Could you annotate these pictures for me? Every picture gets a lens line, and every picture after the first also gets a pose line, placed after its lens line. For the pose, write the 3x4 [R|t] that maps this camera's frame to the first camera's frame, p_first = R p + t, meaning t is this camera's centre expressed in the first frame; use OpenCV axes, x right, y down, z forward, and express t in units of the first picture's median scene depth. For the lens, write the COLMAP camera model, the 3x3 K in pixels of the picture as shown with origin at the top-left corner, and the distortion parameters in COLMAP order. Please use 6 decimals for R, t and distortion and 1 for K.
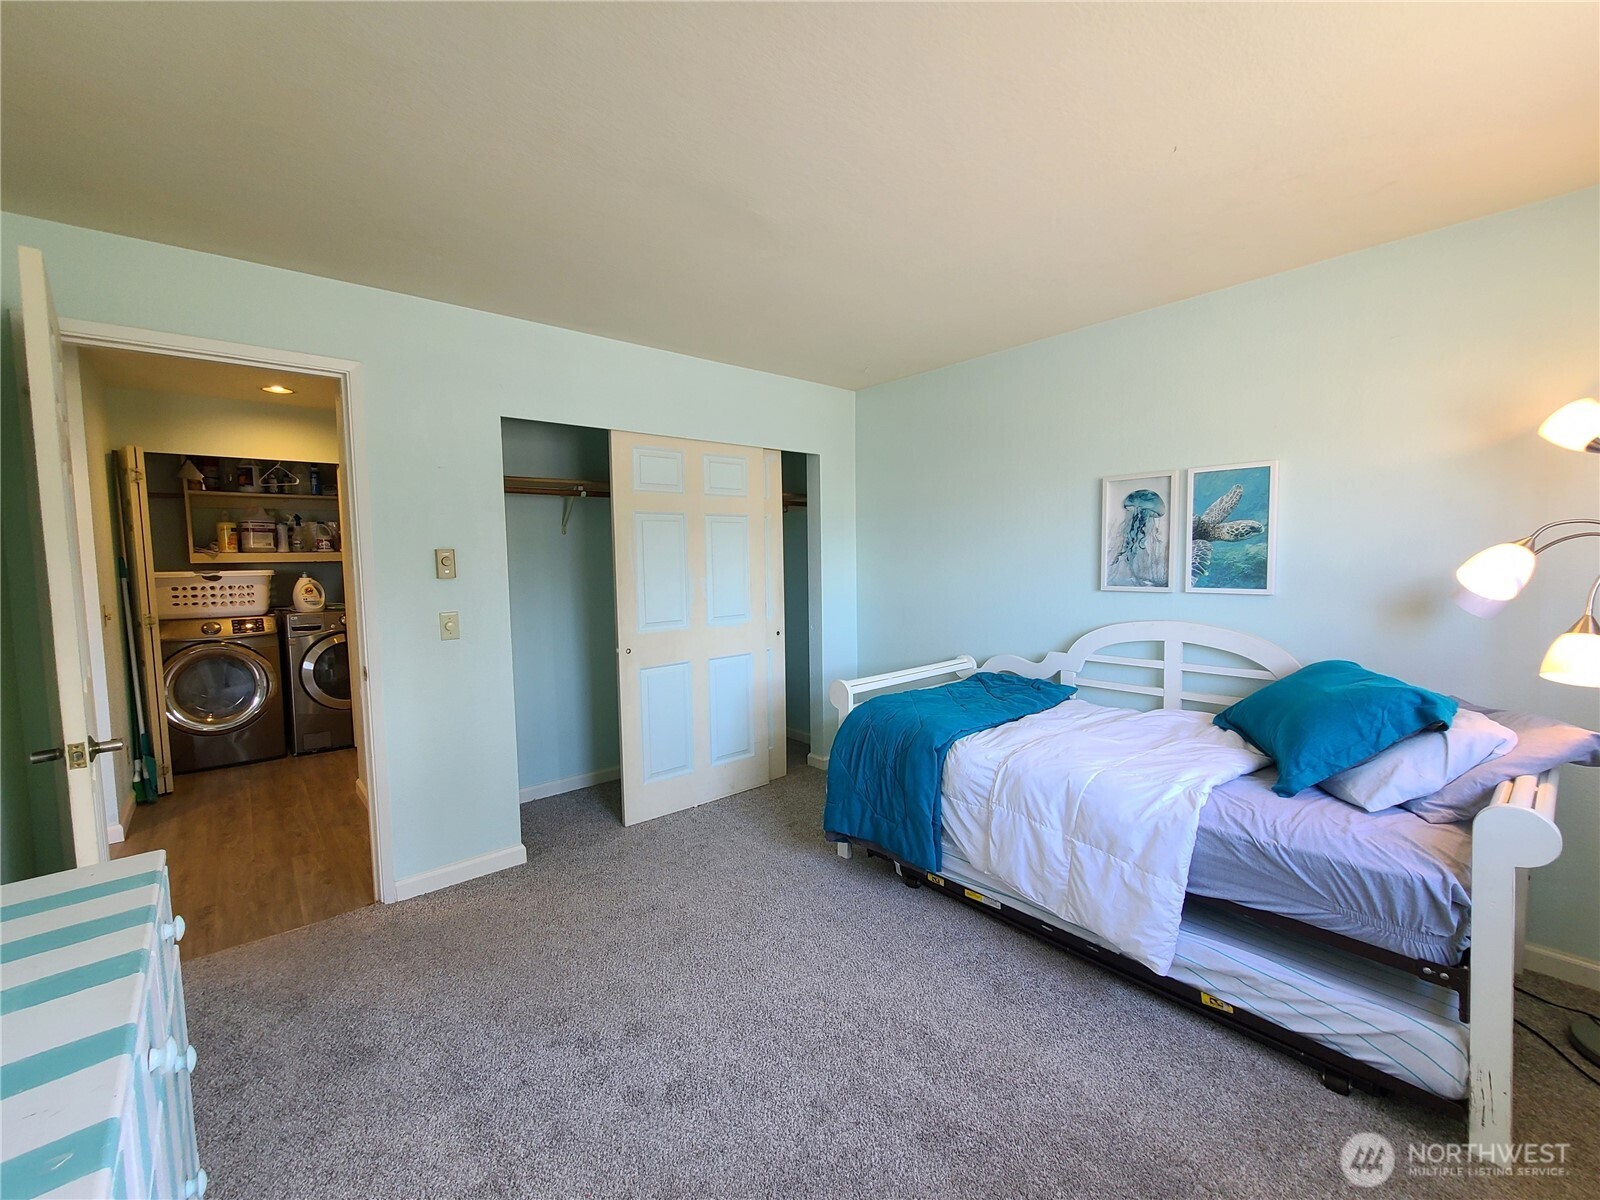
lens RADIAL K [[646.0, 0, 800.0], [0, 646.0, 600.0], [0, 0, 1]] dist [-0.001264, 0.000115]
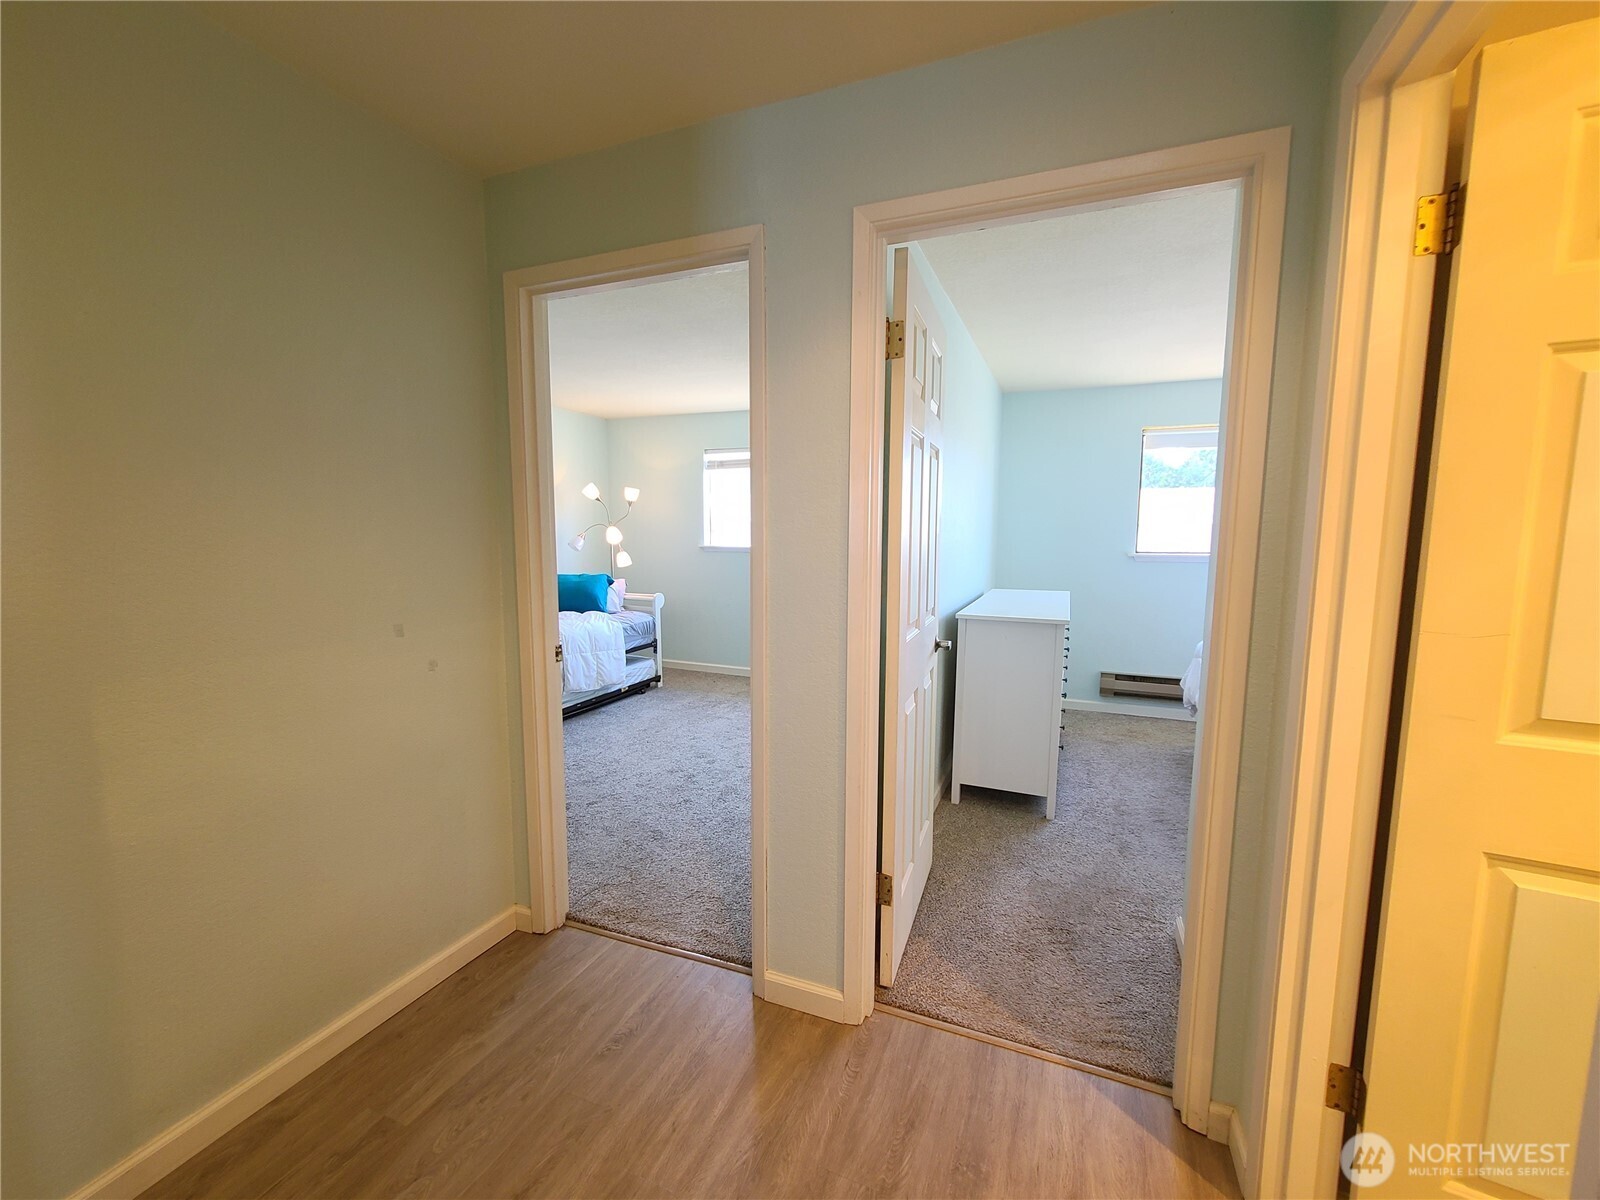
lens RADIAL K [[655.4, 0, 803.0], [0, 655.4, 602.8], [0, 0, 1]] dist [-0.002749, 0.000163]
pose [[-0.444934, -0.083834, 0.891631, -1.565597], [0.066135, 0.989815, 0.126068, -0.038656], [-0.893118, 0.115060, -0.434858, 1.065488]]
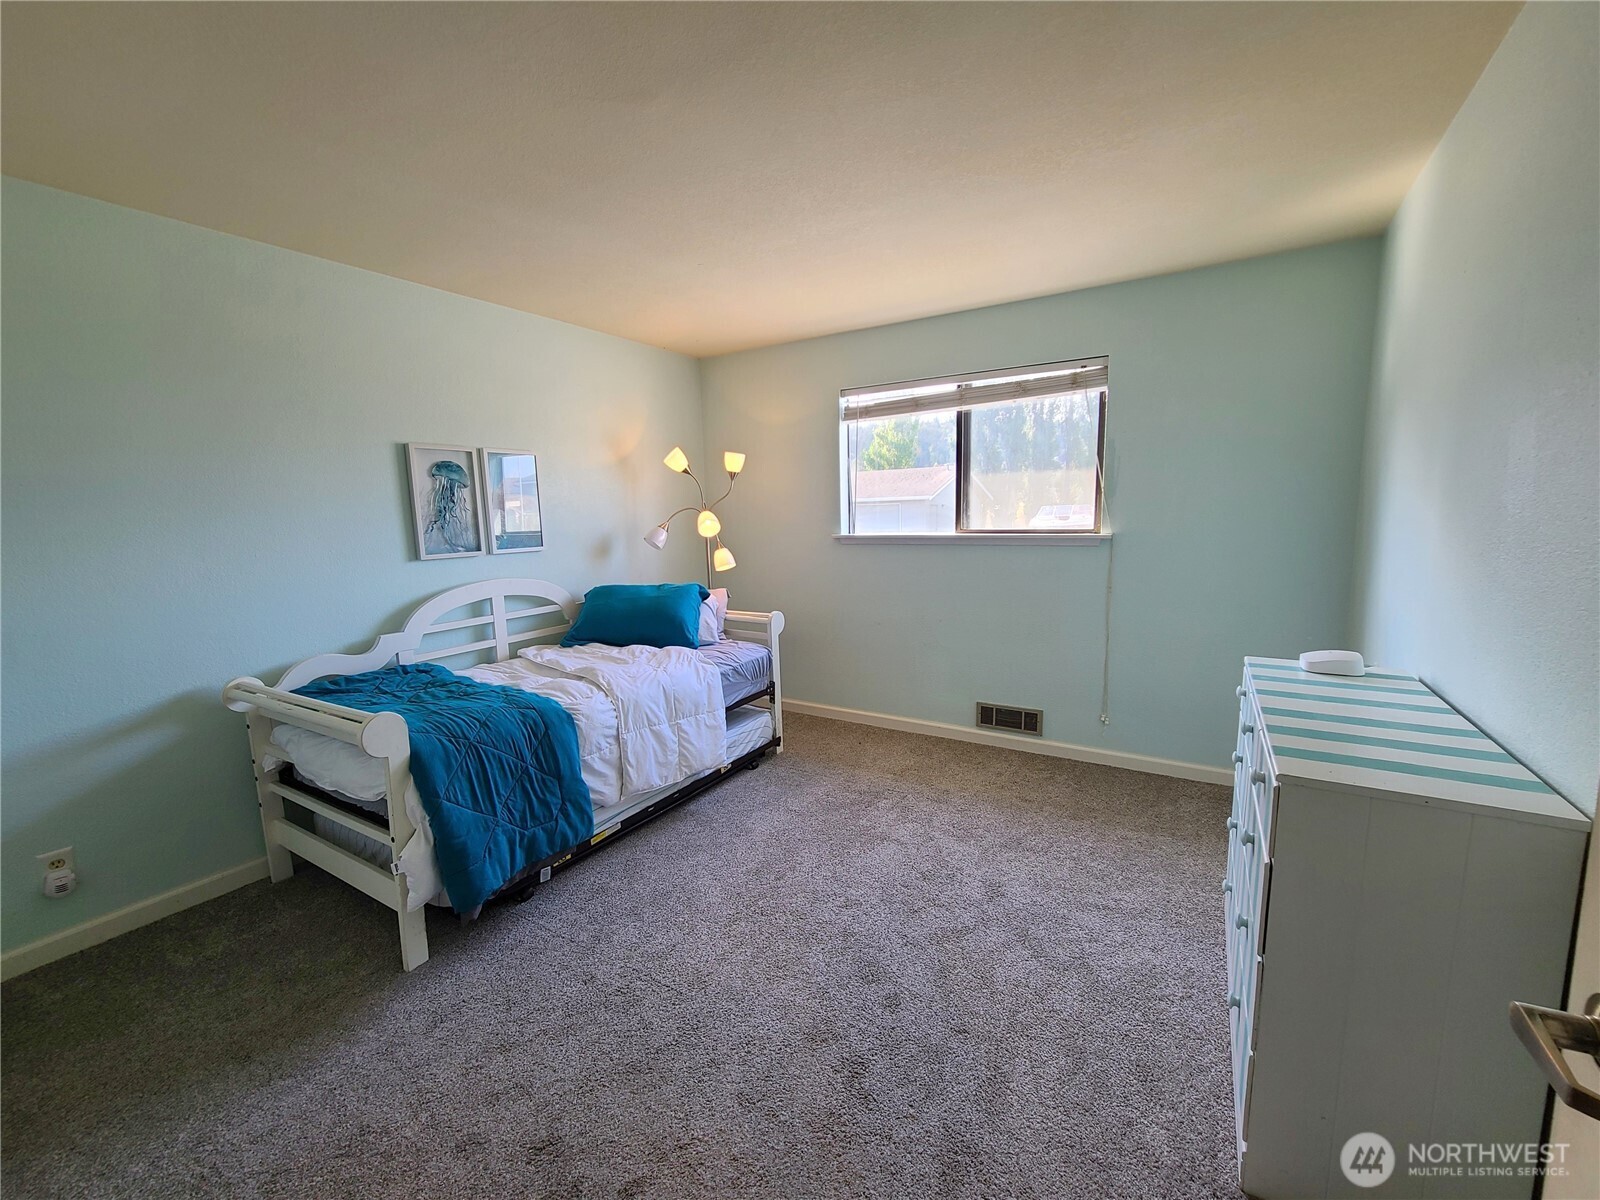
lens RADIAL K [[655.4, 0, 803.0], [0, 655.4, 602.8], [0, 0, 1]] dist [-0.002749, 0.000163]
pose [[-0.289089, -0.108372, 0.951148, -0.768627], [0.098399, 0.984945, 0.142130, -0.041997], [-0.952232, 0.134680, -0.274073, 0.872741]]
